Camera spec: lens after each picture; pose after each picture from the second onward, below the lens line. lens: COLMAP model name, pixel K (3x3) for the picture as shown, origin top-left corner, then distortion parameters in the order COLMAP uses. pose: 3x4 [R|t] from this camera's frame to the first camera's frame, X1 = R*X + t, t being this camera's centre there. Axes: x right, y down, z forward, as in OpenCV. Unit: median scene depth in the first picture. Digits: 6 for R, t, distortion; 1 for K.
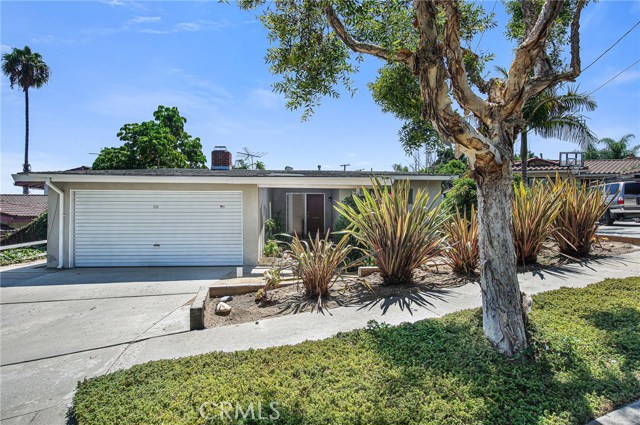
lens RADIAL K [[335.2, 0, 320.5], [0, 335.2, 213.3], [0, 0, 1]] dist [0.003164, 0.000084]
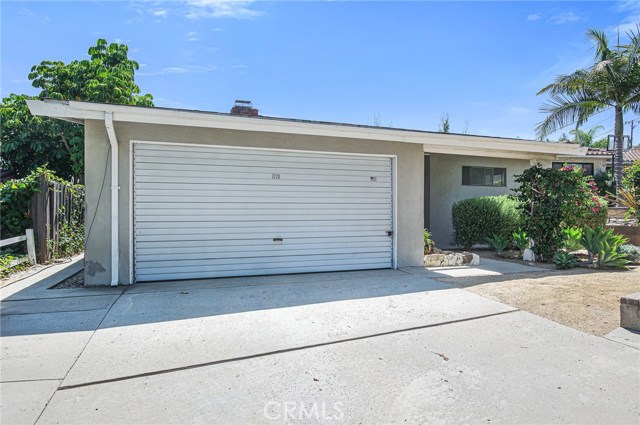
lens RADIAL K [[383.5, 0, 319.1], [0, 383.5, 212.0], [0, 0, 1]] dist [-0.004555, -0.000041]
pose [[0.959927, -0.000596, 0.280250, -0.593364], [-0.001551, 0.999971, 0.007442, 0.038778], [-0.280246, -0.007578, 0.959898, 0.307041]]
